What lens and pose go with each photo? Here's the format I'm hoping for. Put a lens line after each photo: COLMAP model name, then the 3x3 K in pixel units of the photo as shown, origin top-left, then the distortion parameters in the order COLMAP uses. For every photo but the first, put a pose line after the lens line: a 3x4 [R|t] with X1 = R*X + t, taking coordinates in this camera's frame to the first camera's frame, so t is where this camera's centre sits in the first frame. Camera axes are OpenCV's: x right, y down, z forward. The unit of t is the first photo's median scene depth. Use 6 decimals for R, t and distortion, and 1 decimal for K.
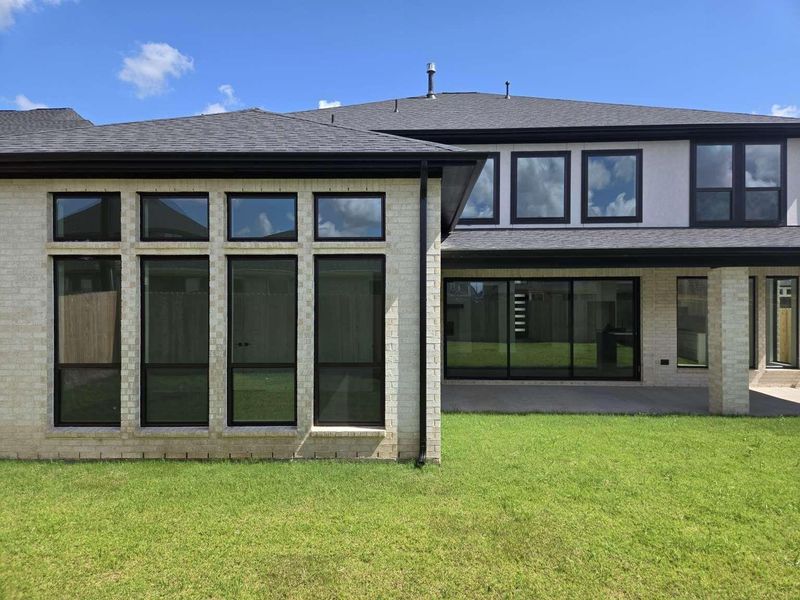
lens RADIAL K [[564.5, 0, 400.0], [0, 564.5, 300.0], [0, 0, 1]] dist [0.044804, -0.005569]
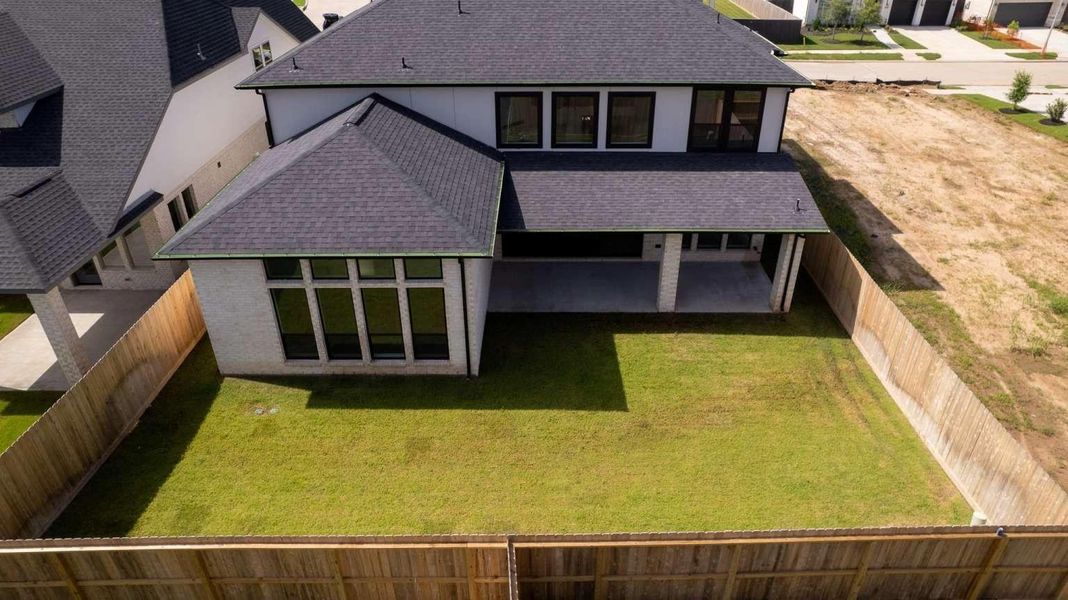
lens RADIAL K [[717.1, 0, 534.0], [0, 717.1, 300.0], [0, 0, 1]] dist [-0.002940, -0.000383]
pose [[0.999865, -0.013728, 0.008992, 0.181455], [0.007122, 0.856627, 0.515887, -0.914962], [-0.014785, -0.515753, 0.856610, -0.774095]]
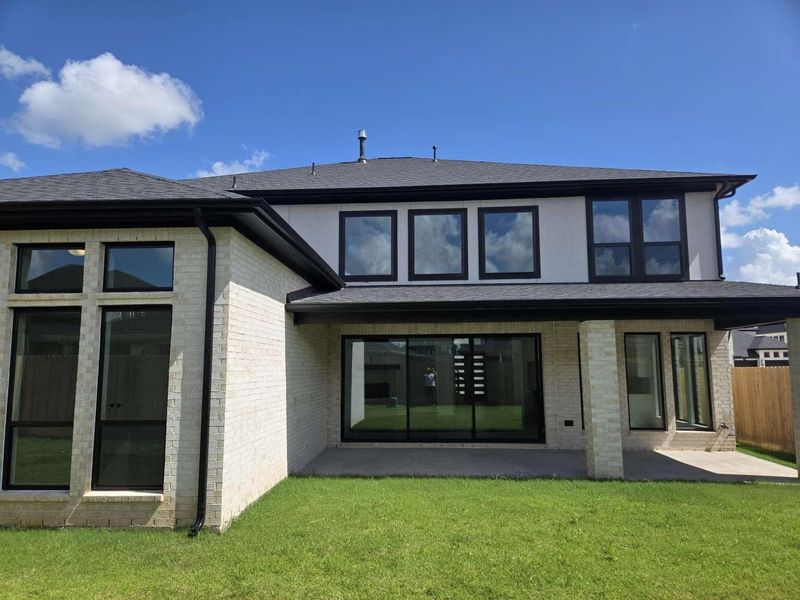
lens RADIAL K [[559.9, 0, 400.0], [0, 559.9, 300.0], [0, 0, 1]] dist [0.094710, -0.102476]
pose [[0.999382, -0.008994, -0.033968, 0.284707], [0.004953, 0.993090, -0.117247, 0.018969], [0.034788, 0.117007, 0.992522, 0.038831]]
